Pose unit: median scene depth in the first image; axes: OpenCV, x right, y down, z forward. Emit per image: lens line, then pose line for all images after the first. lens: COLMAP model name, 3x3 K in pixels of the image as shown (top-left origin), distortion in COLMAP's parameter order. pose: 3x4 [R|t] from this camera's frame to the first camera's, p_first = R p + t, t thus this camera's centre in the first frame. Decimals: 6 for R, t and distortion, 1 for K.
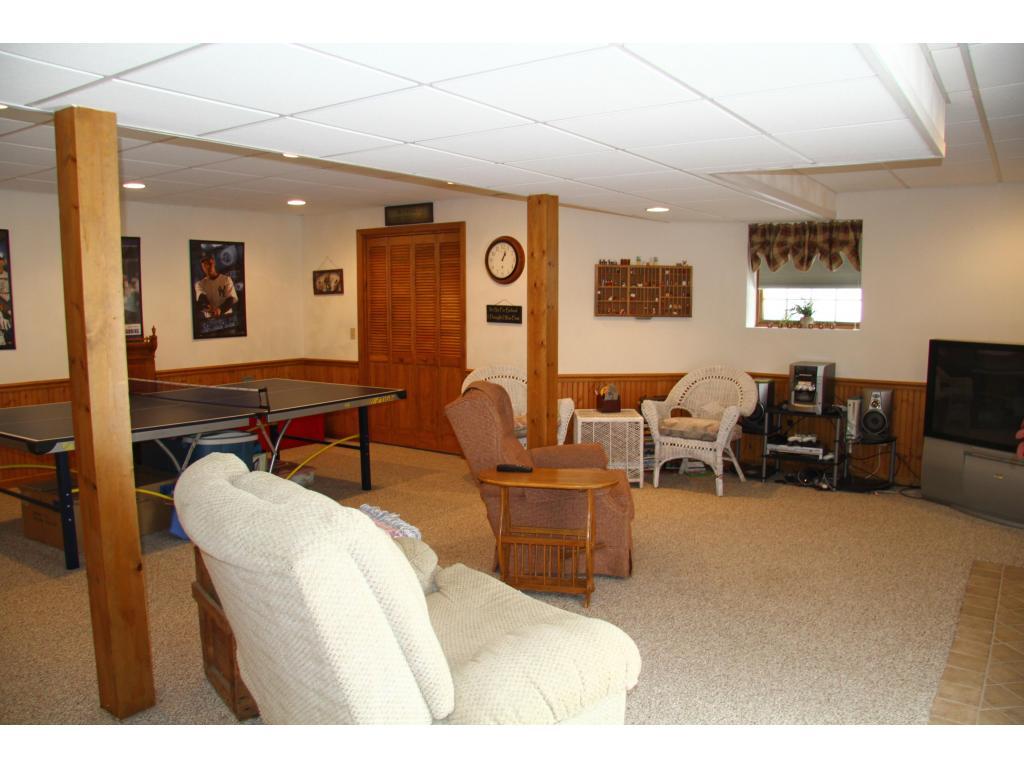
lens RADIAL K [[783.0, 0, 513.7], [0, 783.0, 388.9], [0, 0, 1]] dist [-0.164234, 0.118035]
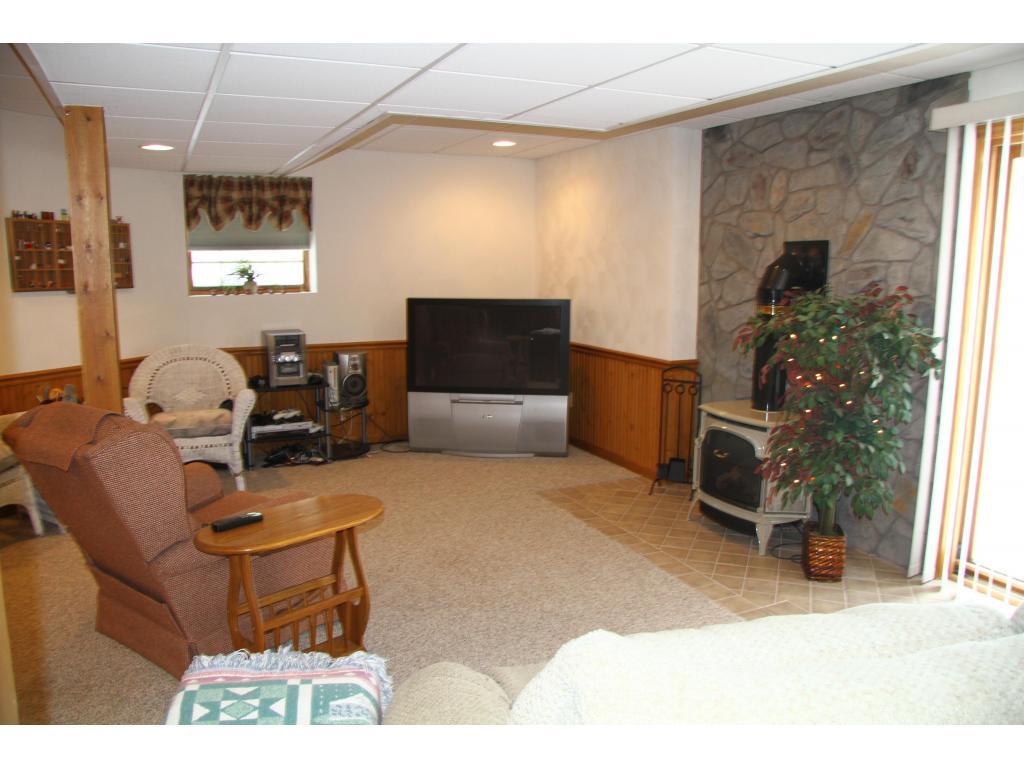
lens RADIAL K [[783.0, 0, 513.5], [0, 783.0, 382.8], [0, 0, 1]] dist [-0.164234, 0.118035]
pose [[0.507449, -0.131904, 0.851526, -0.264591], [0.096672, 0.990690, 0.095851, -0.034468], [-0.856242, 0.033680, 0.515476, 0.287096]]
